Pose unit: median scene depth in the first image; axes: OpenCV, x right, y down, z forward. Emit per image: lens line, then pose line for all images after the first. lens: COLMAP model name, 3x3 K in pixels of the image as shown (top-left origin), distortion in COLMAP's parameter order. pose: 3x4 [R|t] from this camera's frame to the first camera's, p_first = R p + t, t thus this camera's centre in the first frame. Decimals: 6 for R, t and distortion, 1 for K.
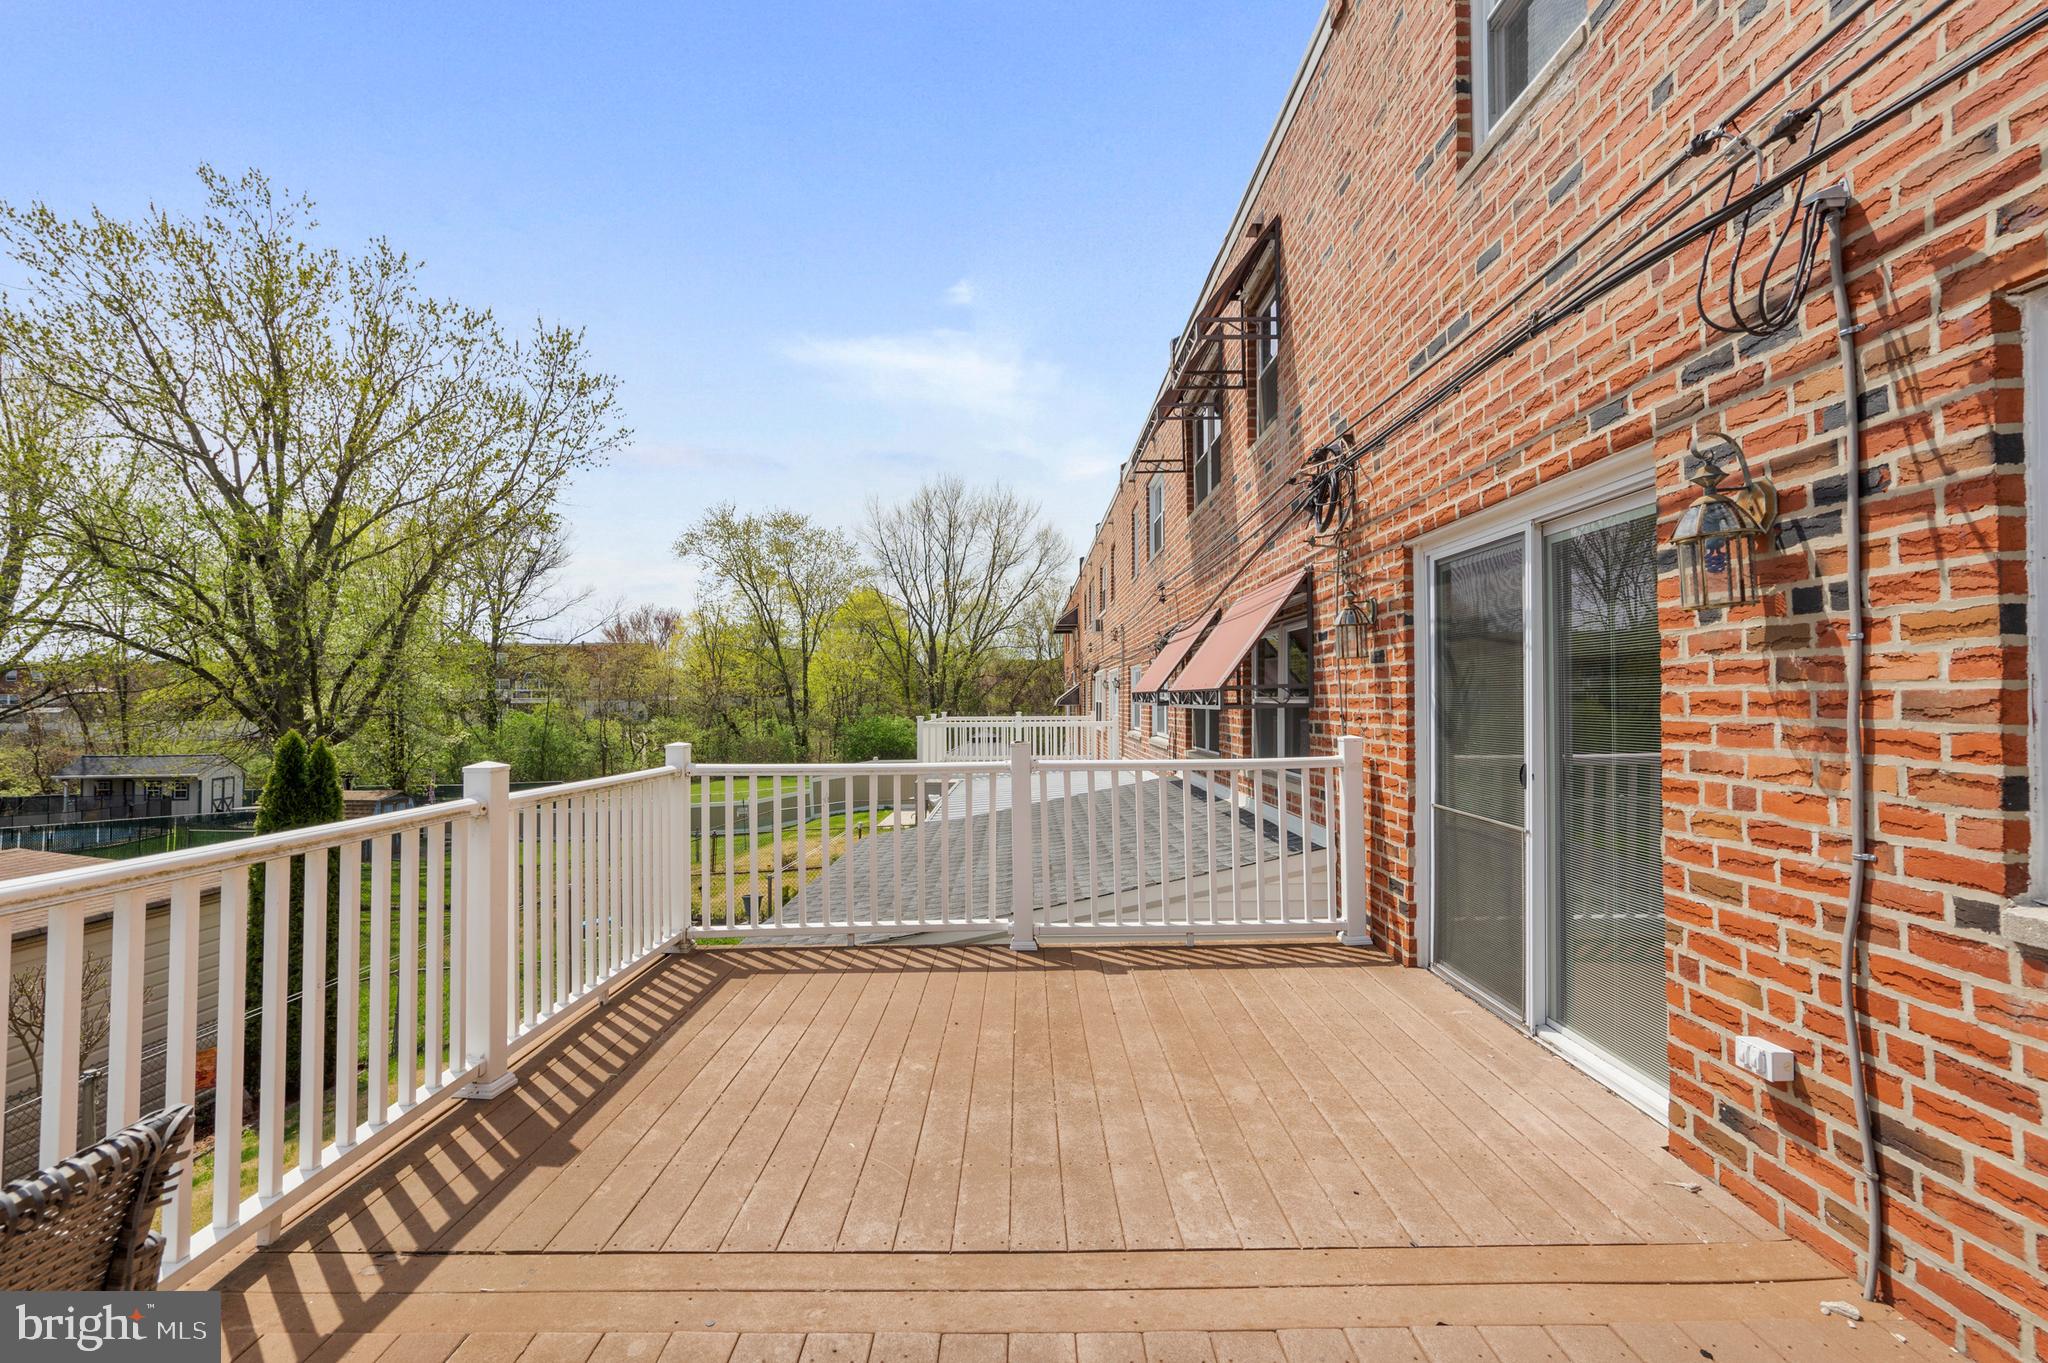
lens RADIAL K [[961.1, 0, 1035.3], [0, 961.1, 691.1], [0, 0, 1]] dist [-0.048741, 0.023438]
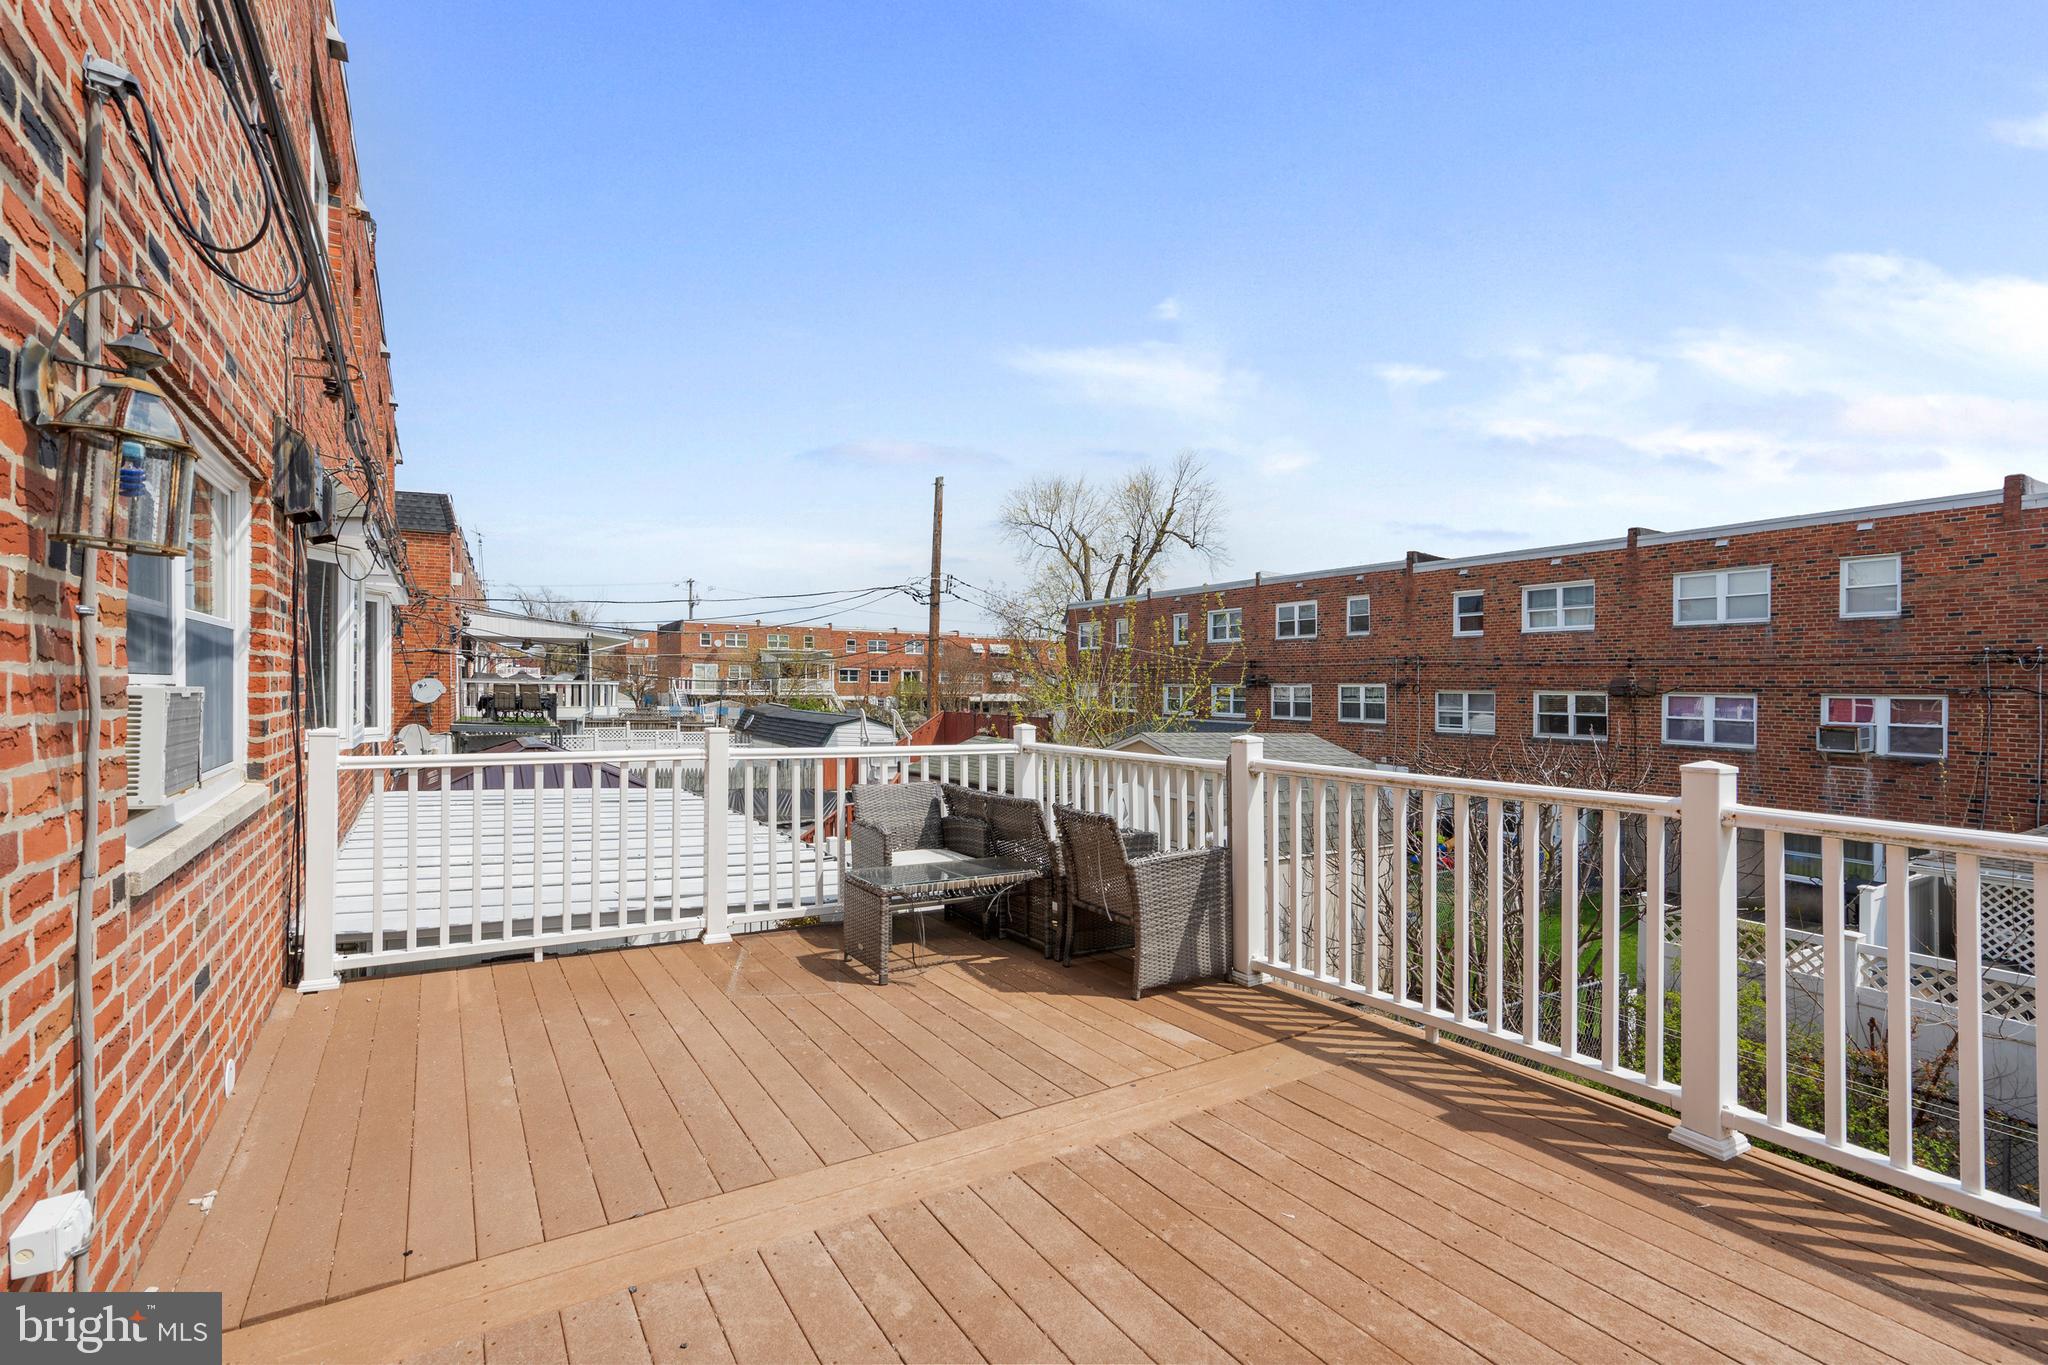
lens RADIAL K [[950.6, 0, 1031.2], [0, 950.6, 678.0], [0, 0, 1]] dist [-0.045423, 0.023289]
pose [[-0.851912, -0.006417, -0.523646, 0.515973], [0.001450, 0.999892, -0.014612, 0.013680], [0.523683, -0.013208, -0.851811, 1.866393]]
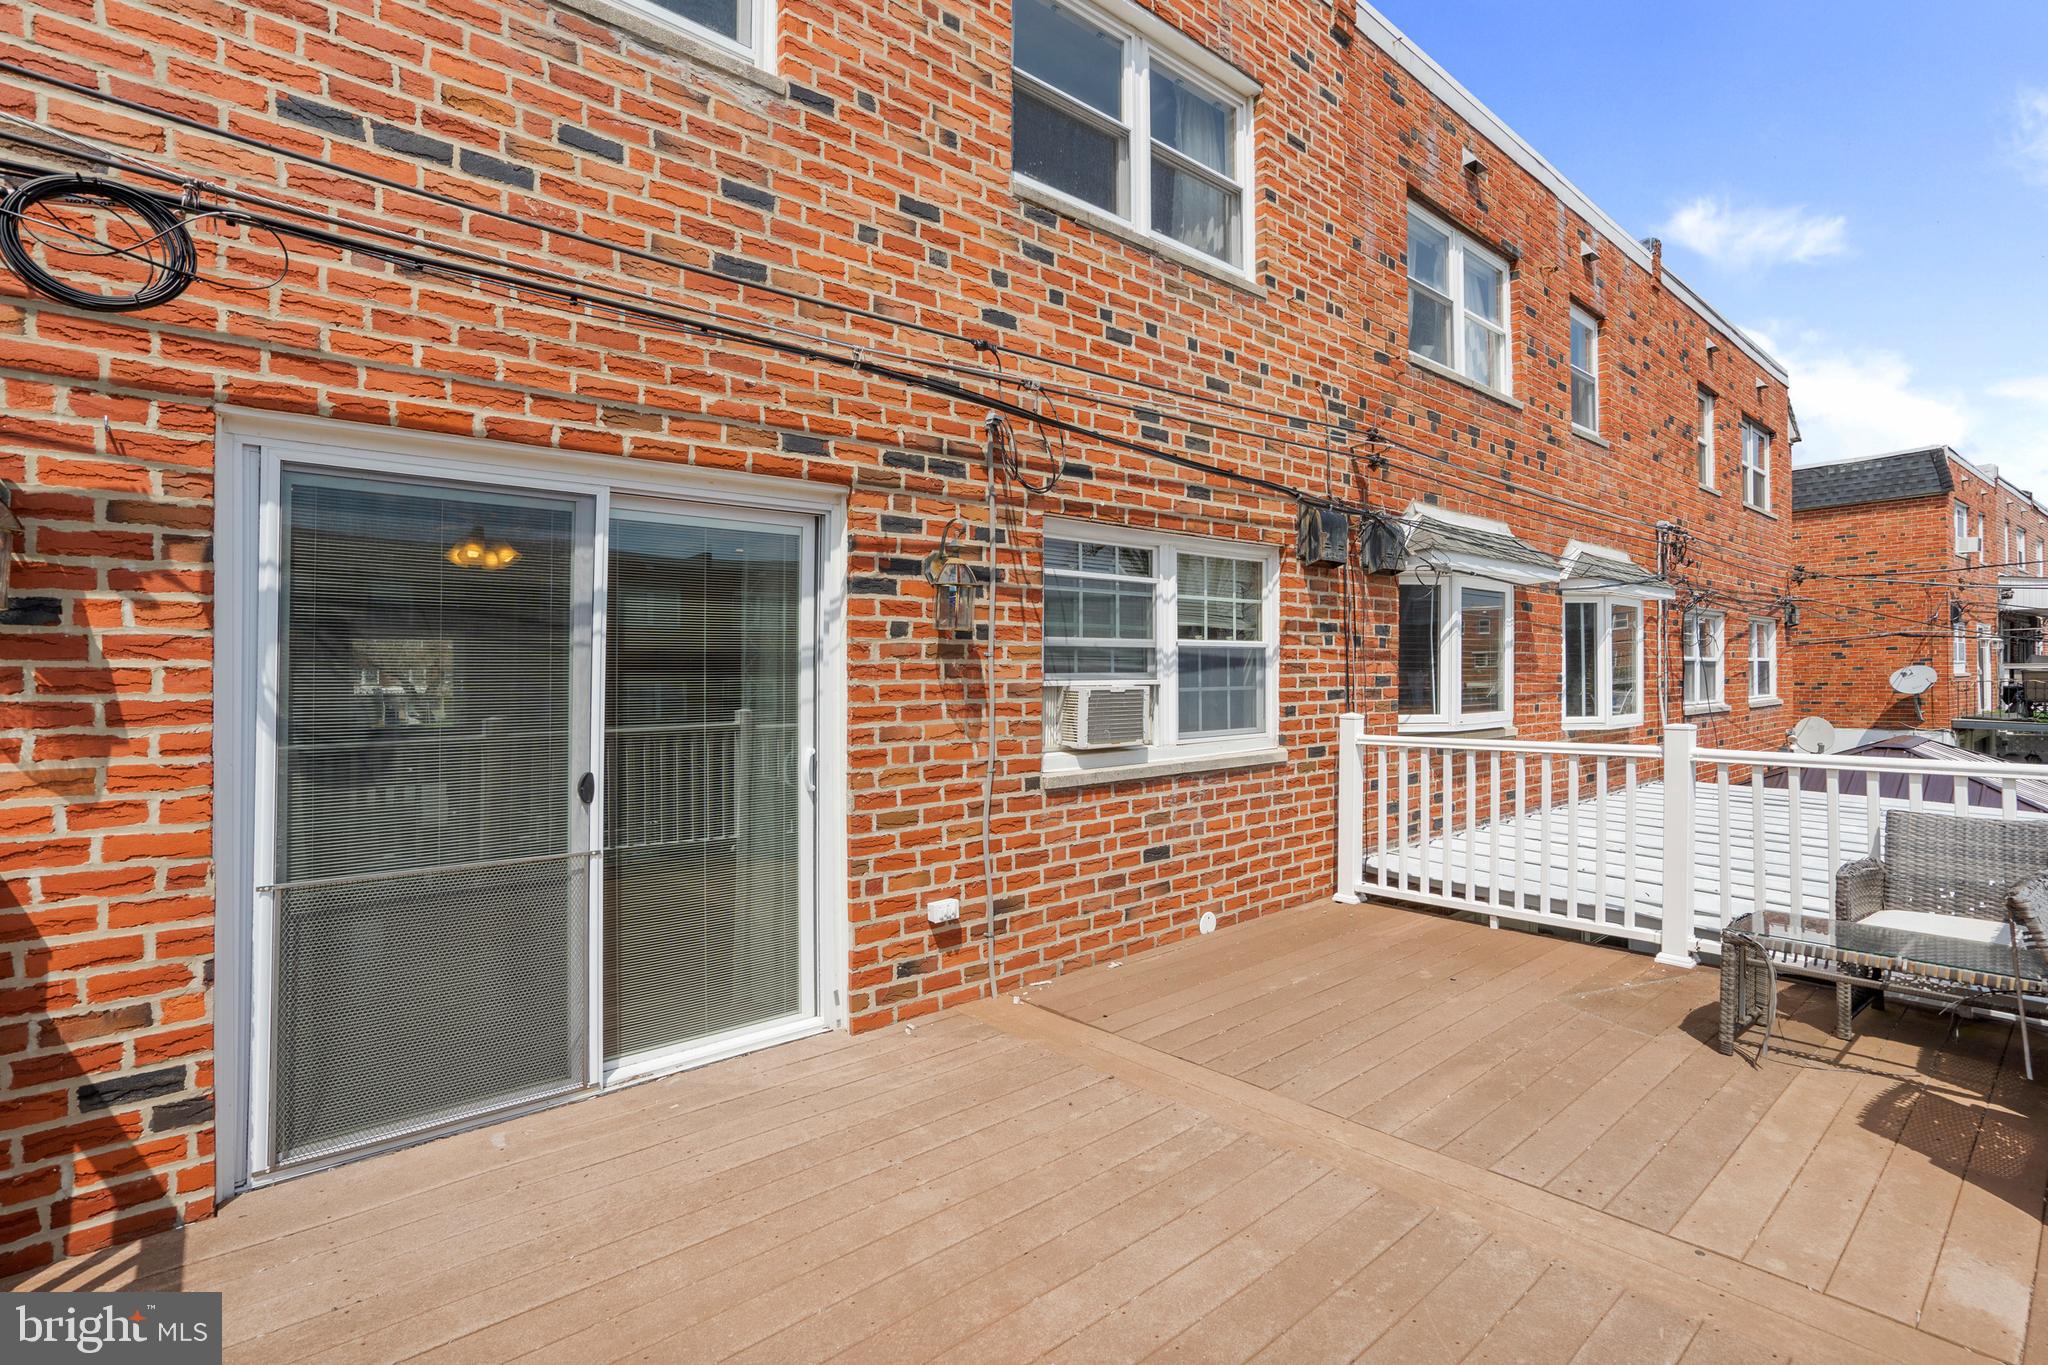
lens RADIAL K [[961.1, 0, 1035.3], [0, 961.1, 692.1], [0, 0, 1]] dist [-0.048741, 0.023438]
pose [[-0.648804, 0.001198, 0.760955, -0.569961], [0.007206, 0.999964, 0.004569, 0.007730], [-0.760922, 0.008448, -0.648789, 1.893992]]
